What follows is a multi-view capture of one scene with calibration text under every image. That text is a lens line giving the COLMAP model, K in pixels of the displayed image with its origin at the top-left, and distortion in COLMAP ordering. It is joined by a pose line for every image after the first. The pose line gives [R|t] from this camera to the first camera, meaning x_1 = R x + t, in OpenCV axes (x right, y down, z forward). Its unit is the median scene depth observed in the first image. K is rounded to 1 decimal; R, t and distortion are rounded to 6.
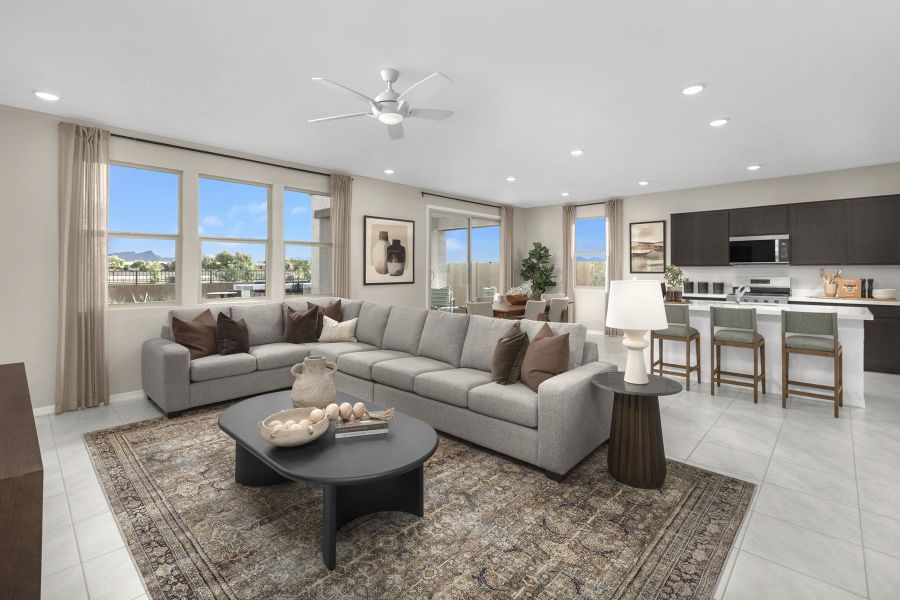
lens RADIAL K [[416.2, 0, 472.1], [0, 416.2, 258.8], [0, 0, 1]] dist [0.000153, -0.000079]
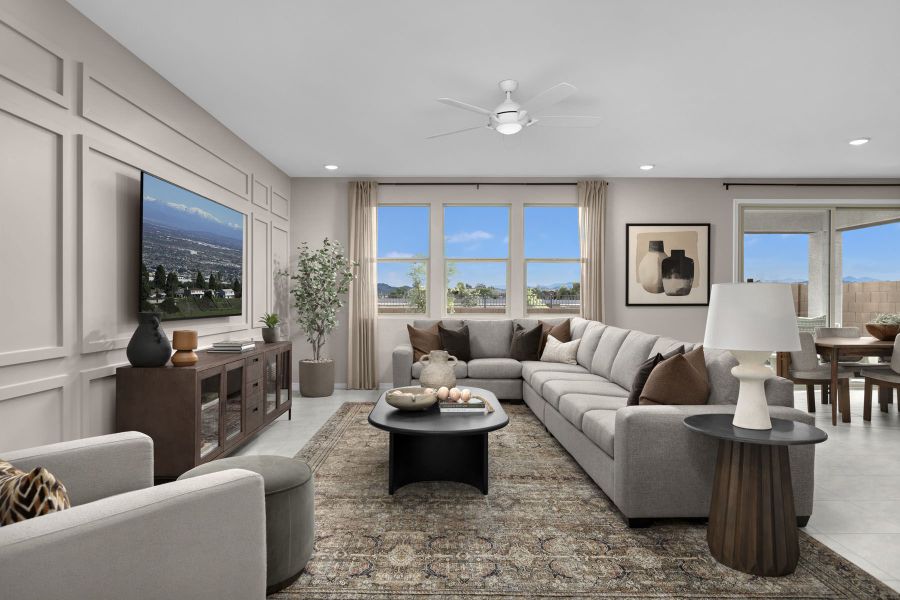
lens RADIAL K [[505.2, 0, 447.5], [0, 505.2, 291.6], [0, 0, 1]] dist [-0.016051, -0.000871]
pose [[0.712155, -0.009104, -0.701963, 0.318860], [0.024558, 0.999627, 0.011950, 0.020023], [0.701592, -0.025749, 0.712113, 0.016083]]
